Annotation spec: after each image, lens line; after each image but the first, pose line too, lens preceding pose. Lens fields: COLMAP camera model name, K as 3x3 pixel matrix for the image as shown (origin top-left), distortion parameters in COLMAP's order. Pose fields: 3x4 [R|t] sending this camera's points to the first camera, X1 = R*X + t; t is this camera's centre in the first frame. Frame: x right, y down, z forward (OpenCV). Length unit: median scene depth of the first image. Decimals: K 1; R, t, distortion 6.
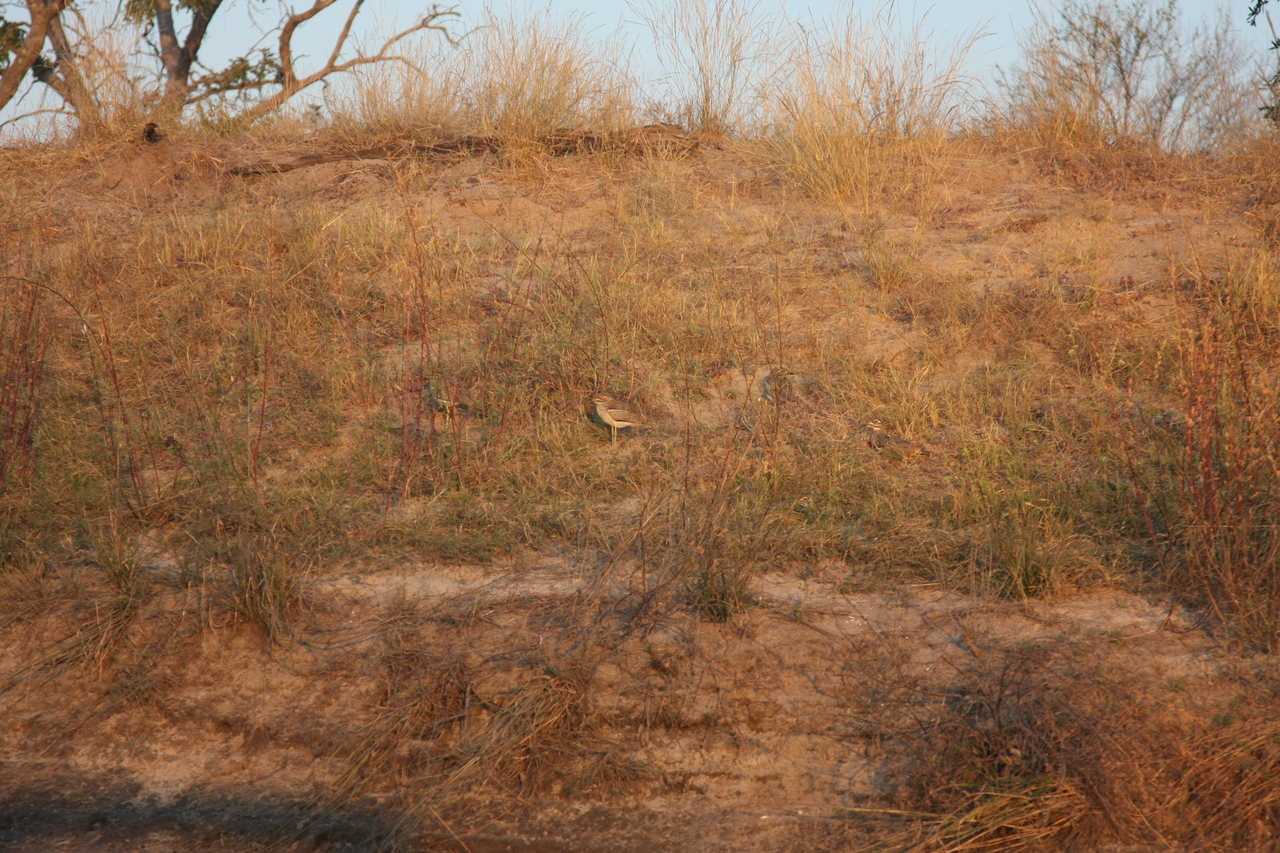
lens RADIAL K [[6000.6, 0, 640.3], [0, 6000.6, 424.4], [0, 0, 1]] dist [0.659343, 0.000000]
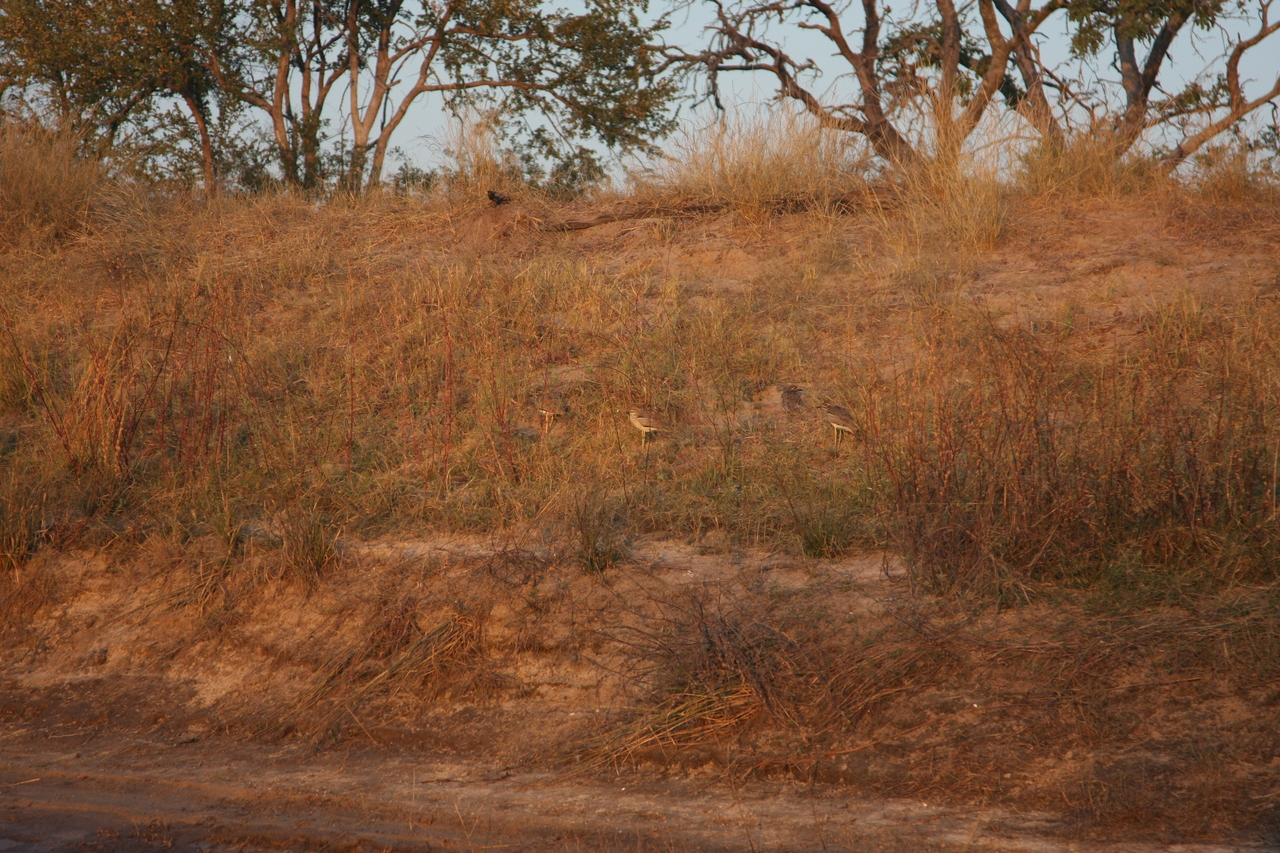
lens RADIAL K [[6000.6, 0, 639.5], [0, 6000.6, 424.7], [0, 0, 1]] dist [0.659343, 0.000000]
pose [[0.979689, -0.000352, -0.200522, 0.286172], [0.000168, 1.000000, -0.000933, 0.000199], [0.200522, 0.000880, 0.979689, -0.317744]]
